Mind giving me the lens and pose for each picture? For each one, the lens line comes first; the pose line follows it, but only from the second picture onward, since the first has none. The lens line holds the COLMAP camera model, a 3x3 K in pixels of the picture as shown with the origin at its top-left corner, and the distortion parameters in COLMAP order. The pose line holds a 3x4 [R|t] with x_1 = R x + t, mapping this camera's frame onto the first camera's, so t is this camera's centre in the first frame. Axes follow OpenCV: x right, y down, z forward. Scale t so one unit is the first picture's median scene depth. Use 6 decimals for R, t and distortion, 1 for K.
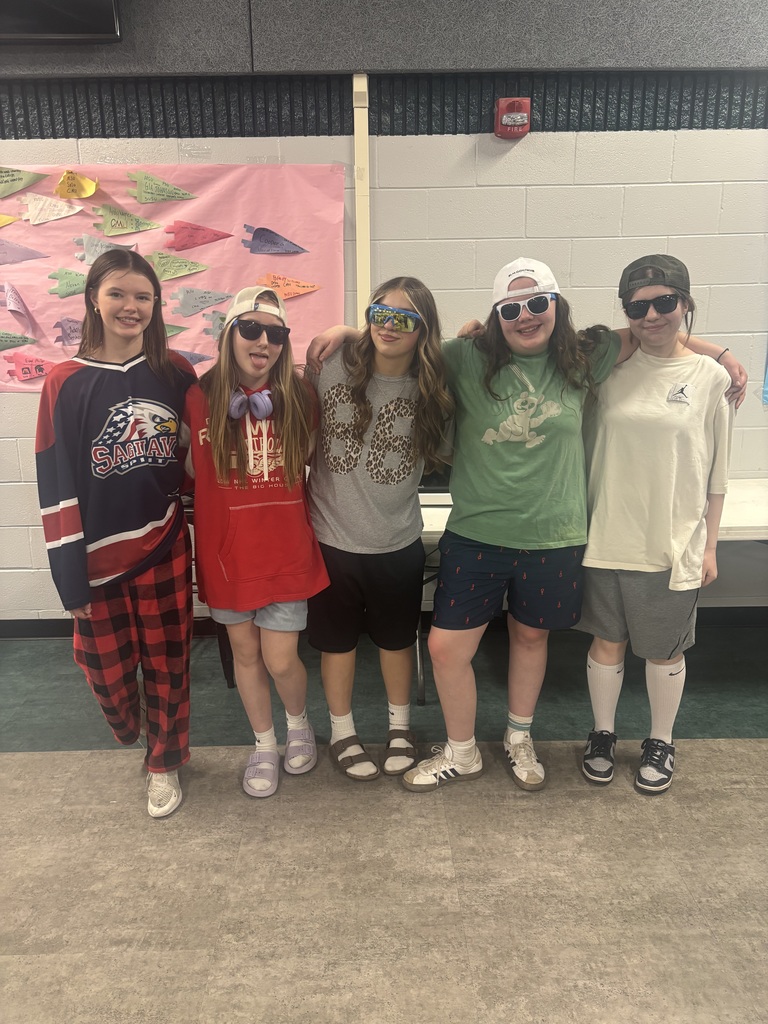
lens RADIAL K [[769.9, 0, 385.6], [0, 769.9, 510.9], [0, 0, 1]] dist [0.064690, -0.071887]
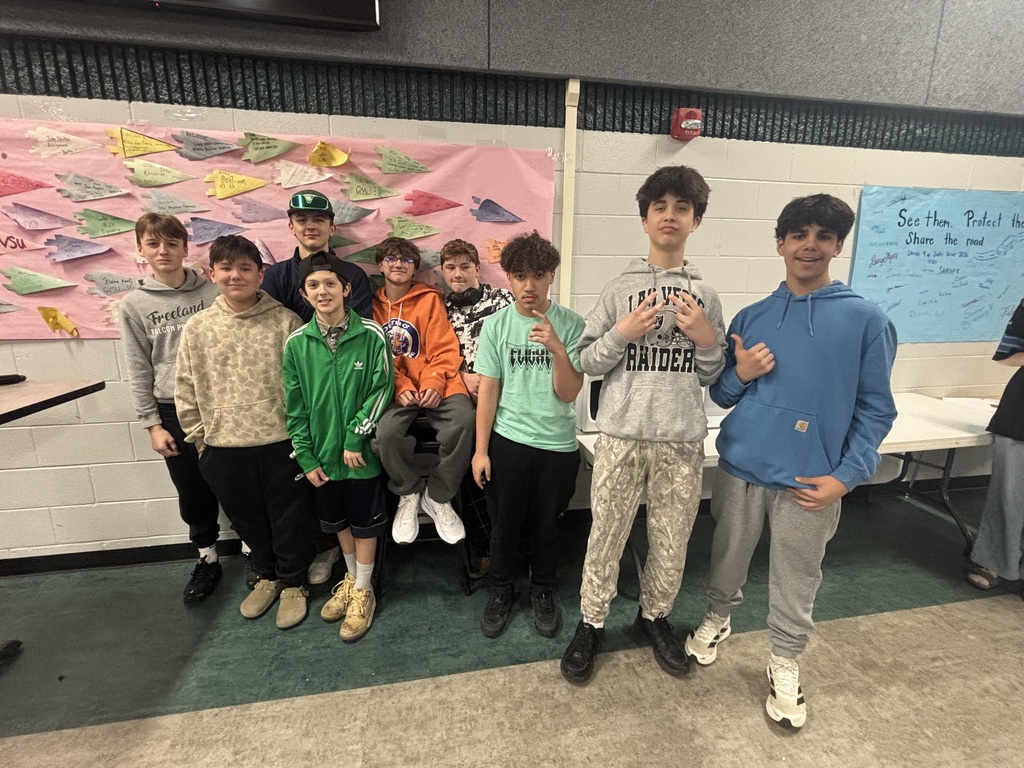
lens RADIAL K [[484.1, 0, 509.1], [0, 484.1, 380.5], [0, 0, 1]] dist [-0.009590, 0.006782]
pose [[0.985856, -0.014394, 0.166975, -0.256508], [0.021127, 0.999031, -0.038614, -0.058890], [-0.166257, 0.041596, 0.985205, 0.279807]]
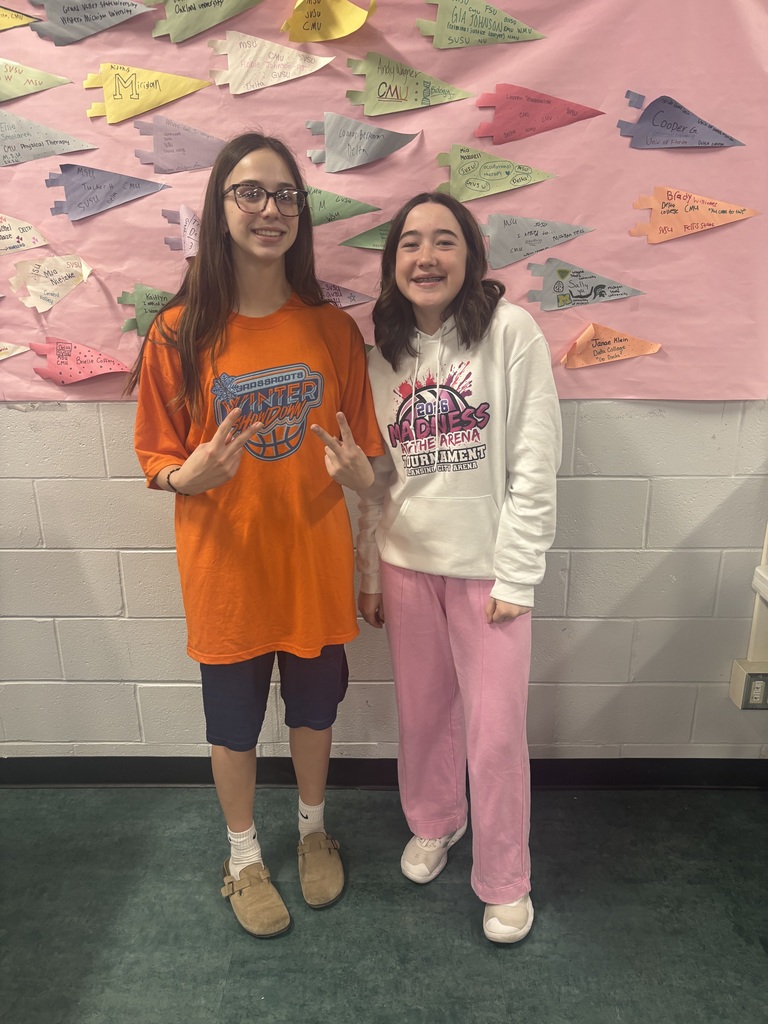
lens RADIAL K [[769.9, 0, 381.5], [0, 769.9, 514.8], [0, 0, 1]] dist [0.064690, -0.071887]
pose [[0.999381, 0.016318, -0.031181, -0.331509], [-0.014146, 0.997539, 0.068667, -0.116458], [0.032225, -0.068184, 0.997152, 0.449266]]
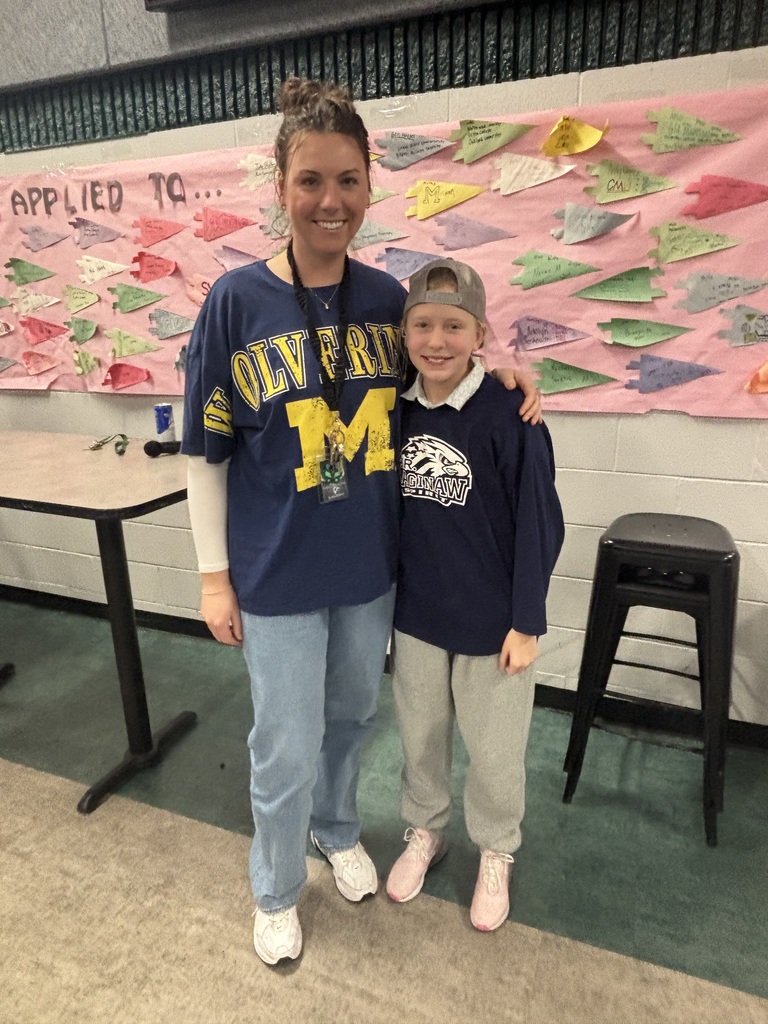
lens RADIAL K [[649.0, 0, 385.0], [0, 649.0, 507.8], [0, 0, 1]] dist [-0.003588, -0.012153]
pose [[0.923666, 0.111504, -0.366617, -0.291281], [-0.096774, 0.993593, 0.058380, -0.083159], [0.370778, -0.018444, 0.928538, 0.351312]]
